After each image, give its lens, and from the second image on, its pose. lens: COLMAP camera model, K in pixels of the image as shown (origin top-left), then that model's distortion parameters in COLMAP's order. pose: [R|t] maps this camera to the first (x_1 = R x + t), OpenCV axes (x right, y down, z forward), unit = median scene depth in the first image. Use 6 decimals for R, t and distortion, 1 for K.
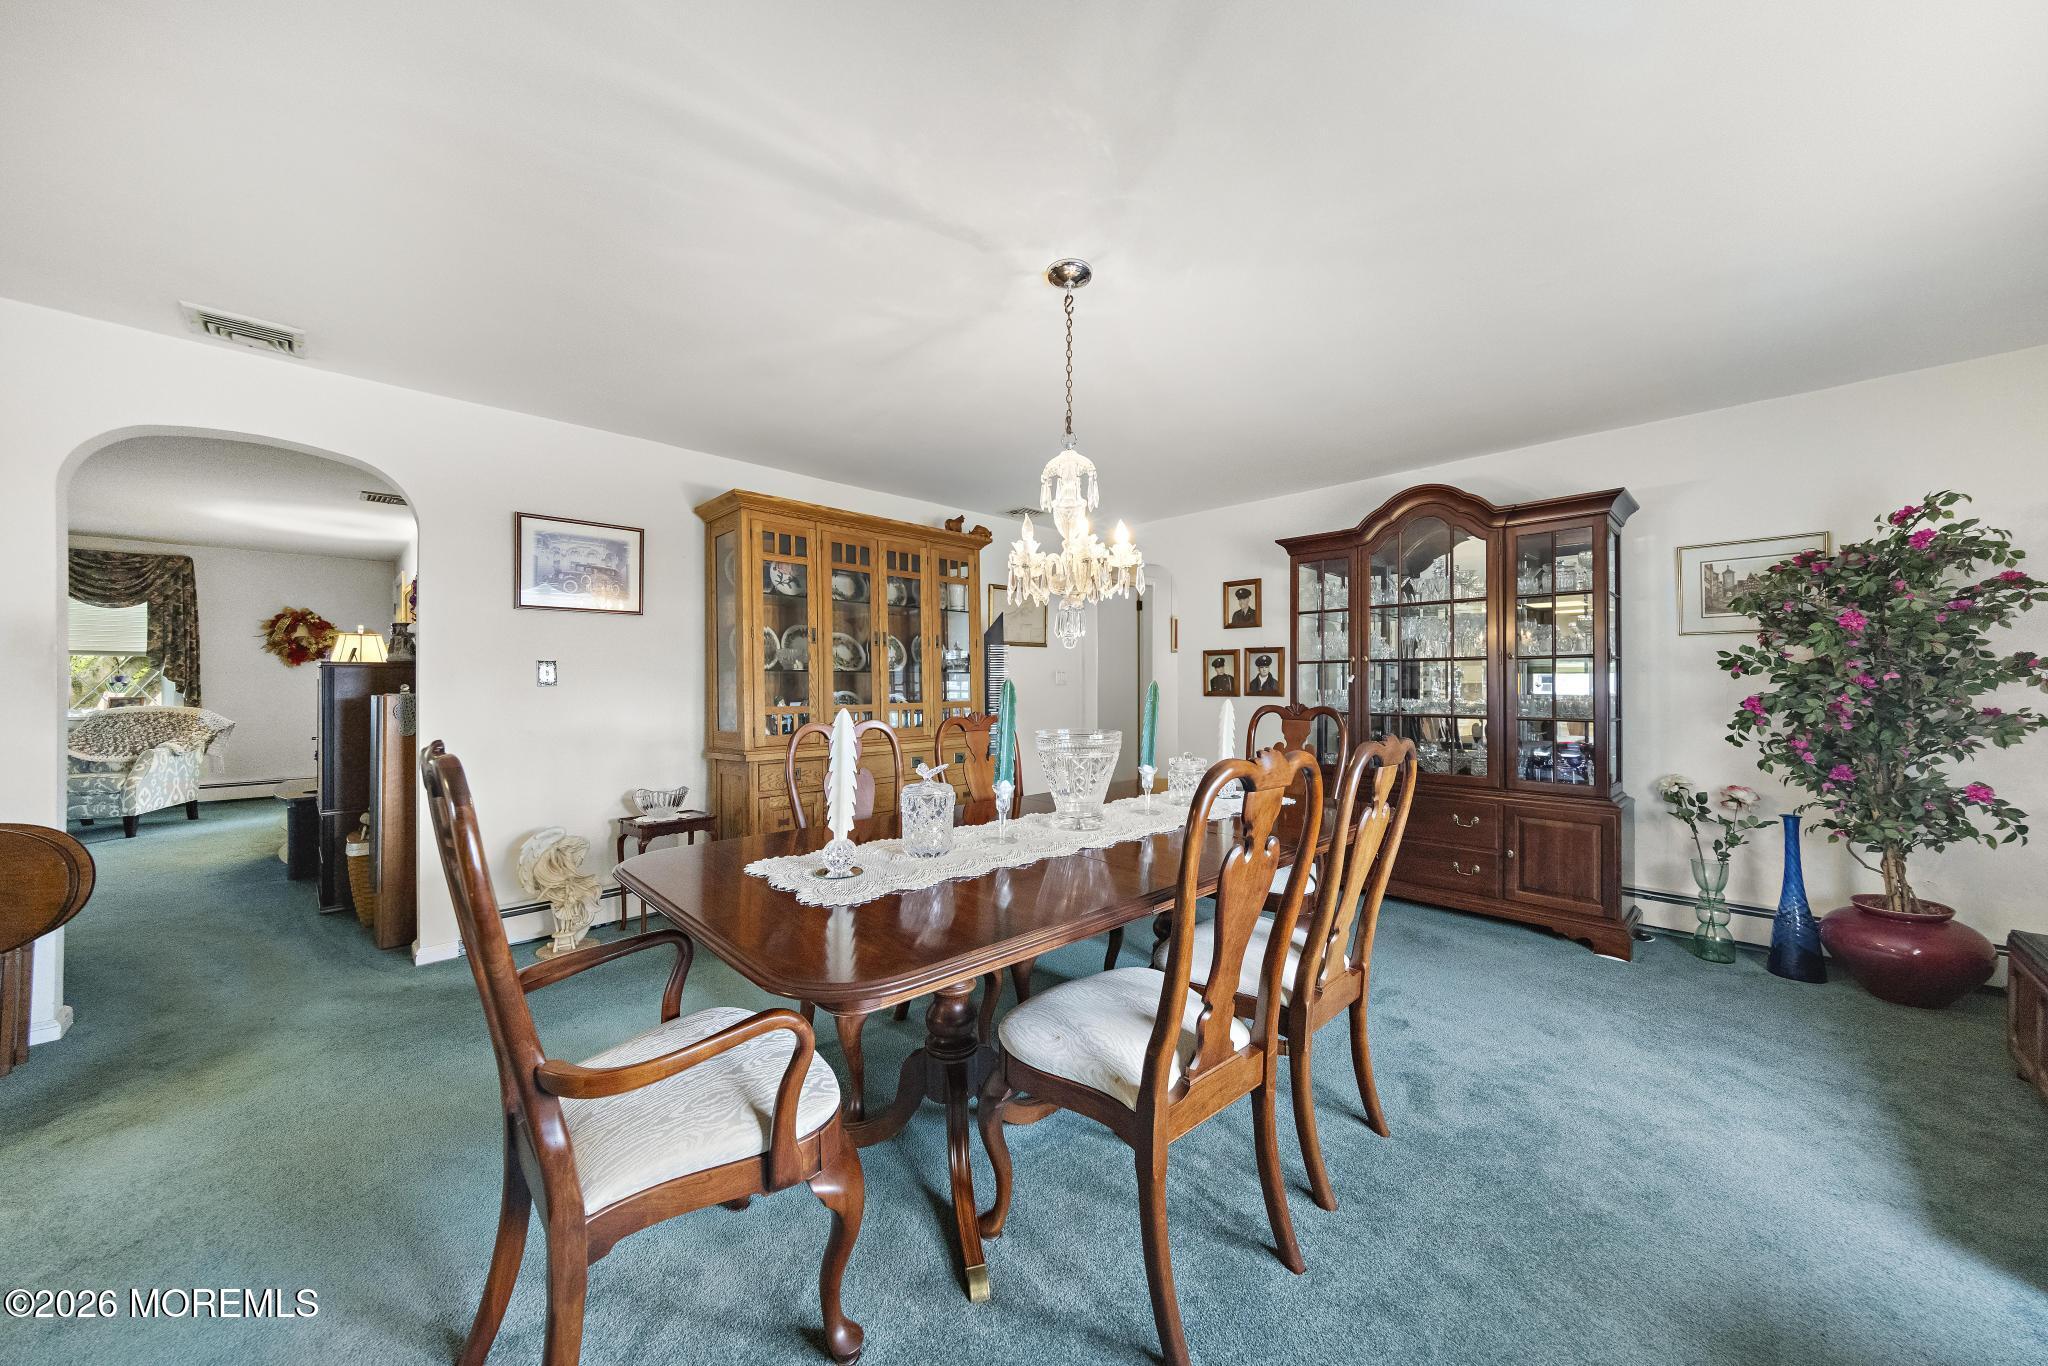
lens RADIAL K [[731.8, 0, 1023.2], [0, 731.8, 675.7], [0, 0, 1]] dist [0.002717, 0.000946]
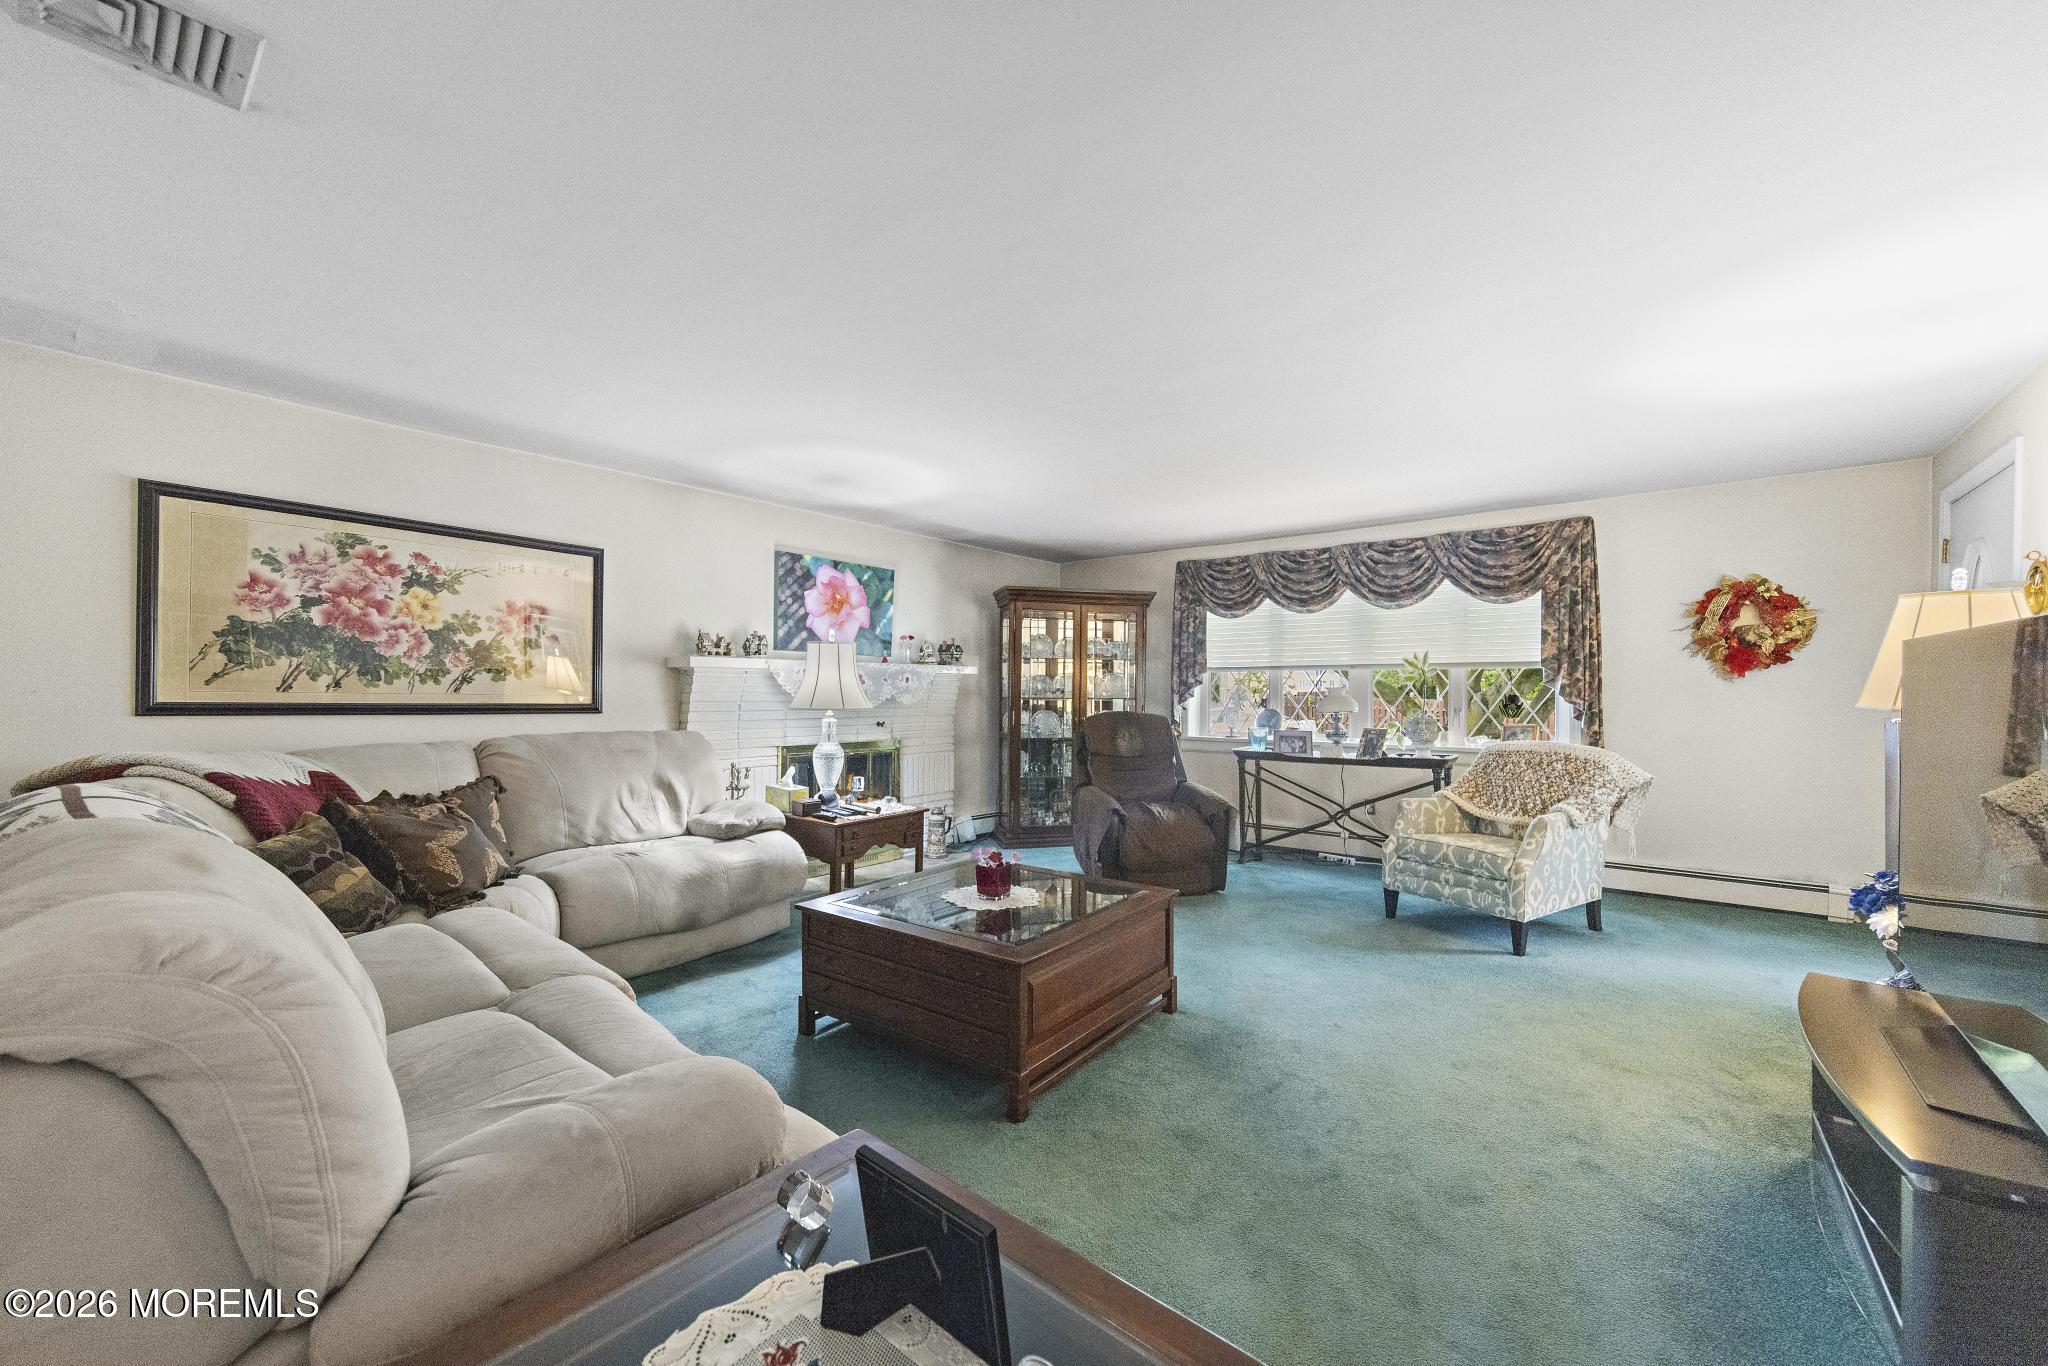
lens RADIAL K [[797.5, 0, 1036.3], [0, 797.5, 700.7], [0, 0, 1]] dist [0.002407, -0.000050]
pose [[0.130224, 0.012686, -0.991403, -0.684899], [0.005188, 0.999896, 0.013476, -0.010295], [0.991471, -0.006899, 0.130144, 0.582849]]
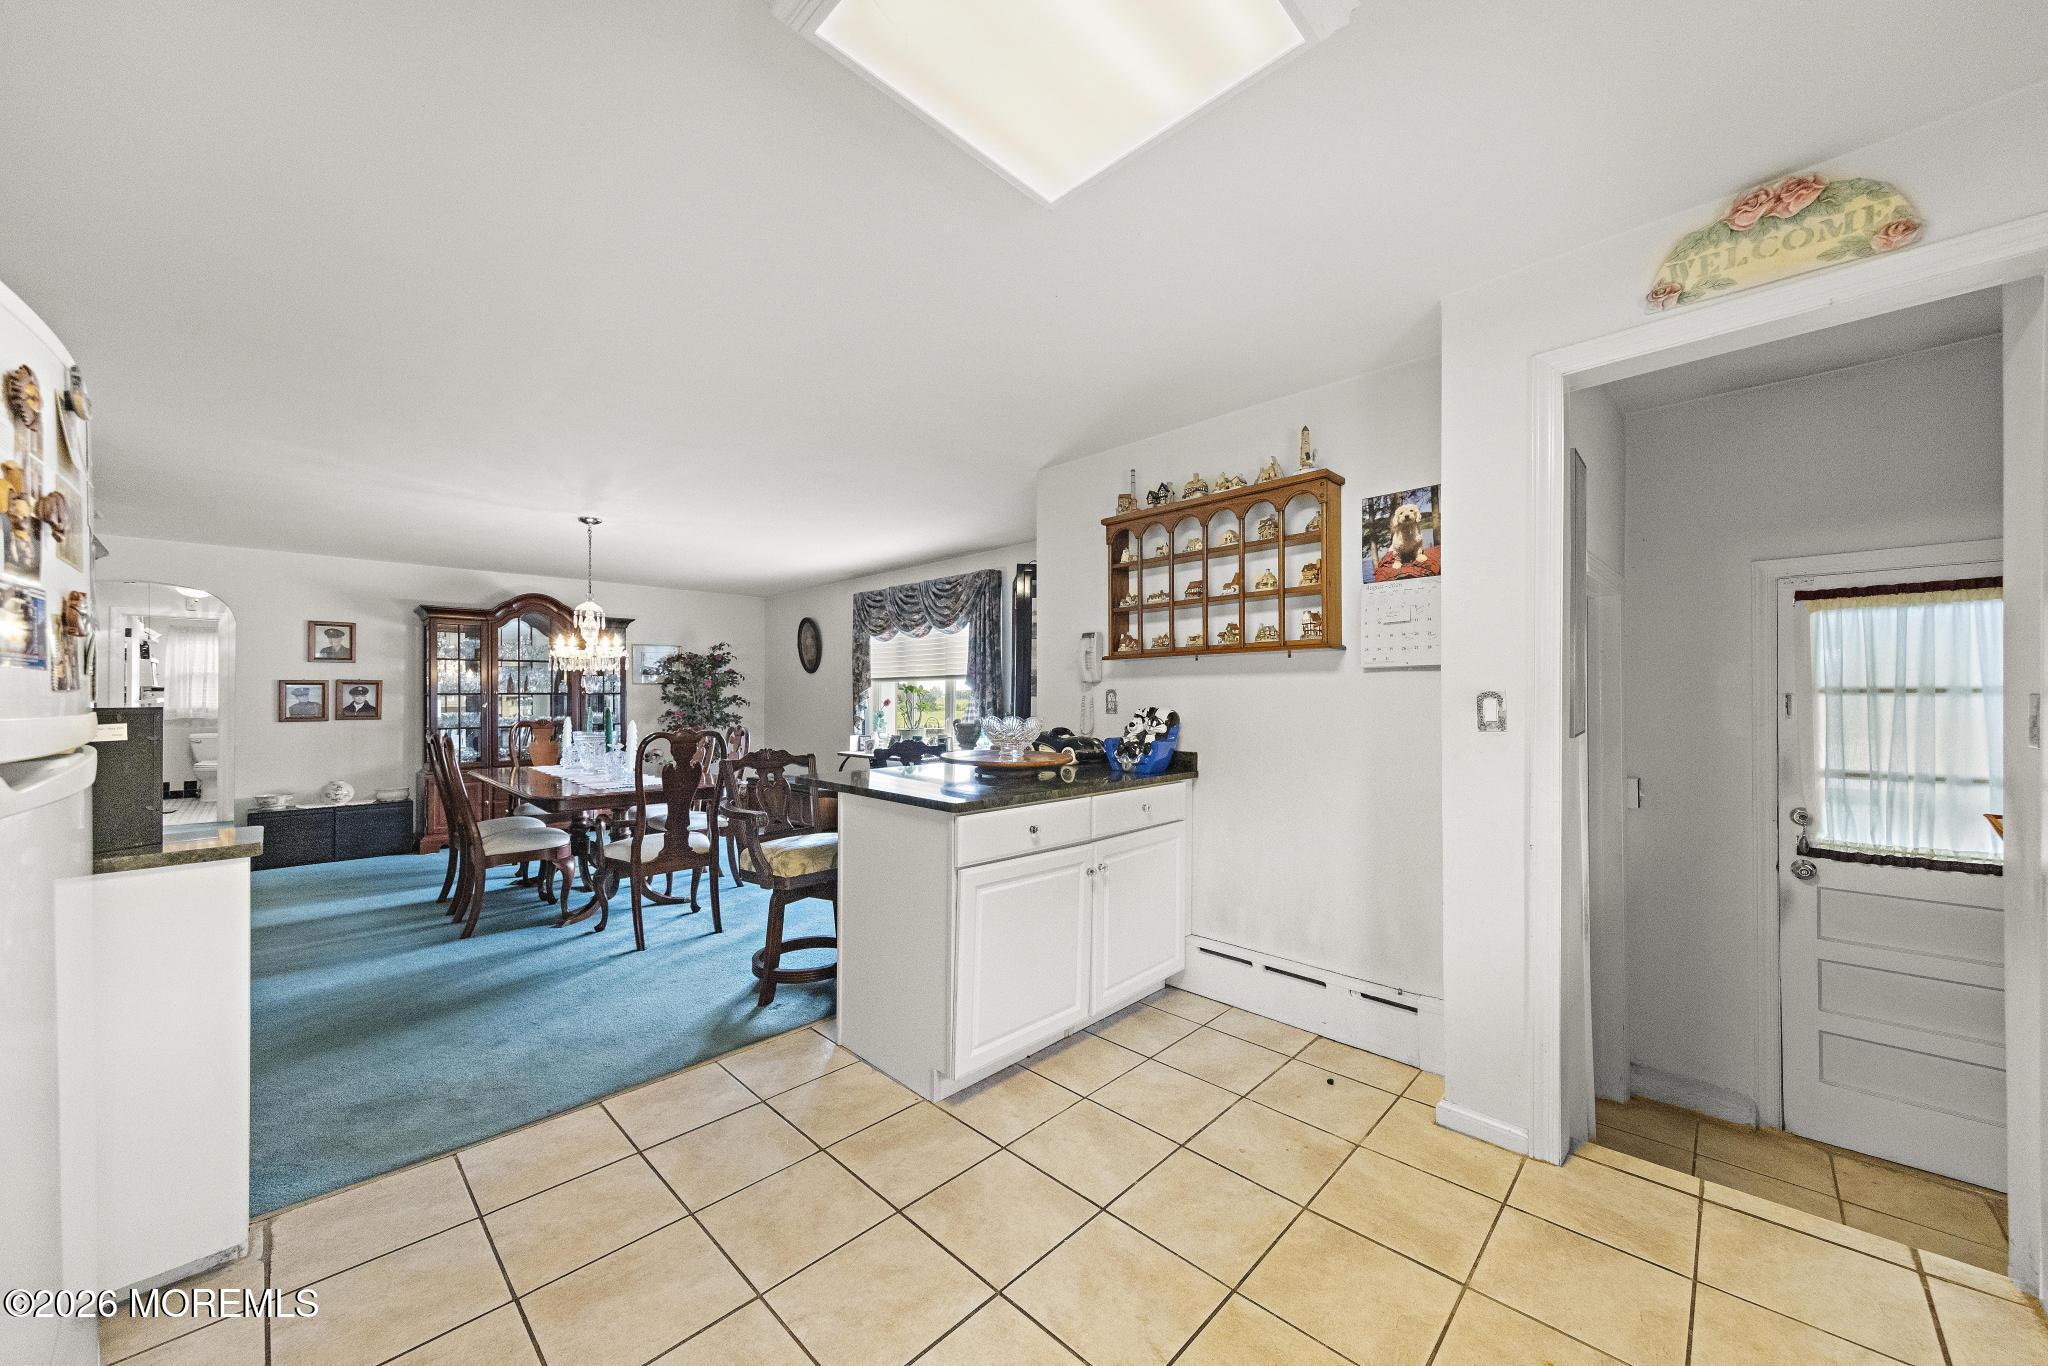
lens RADIAL K [[731.8, 0, 1040.1], [0, 731.8, 695.0], [0, 0, 1]] dist [0.002717, 0.000946]
pose [[-0.030441, 0.002902, 0.999532, -0.936521], [-0.005437, 0.999981, -0.003069, -0.015242], [-0.999522, -0.005528, -0.030425, -0.109093]]
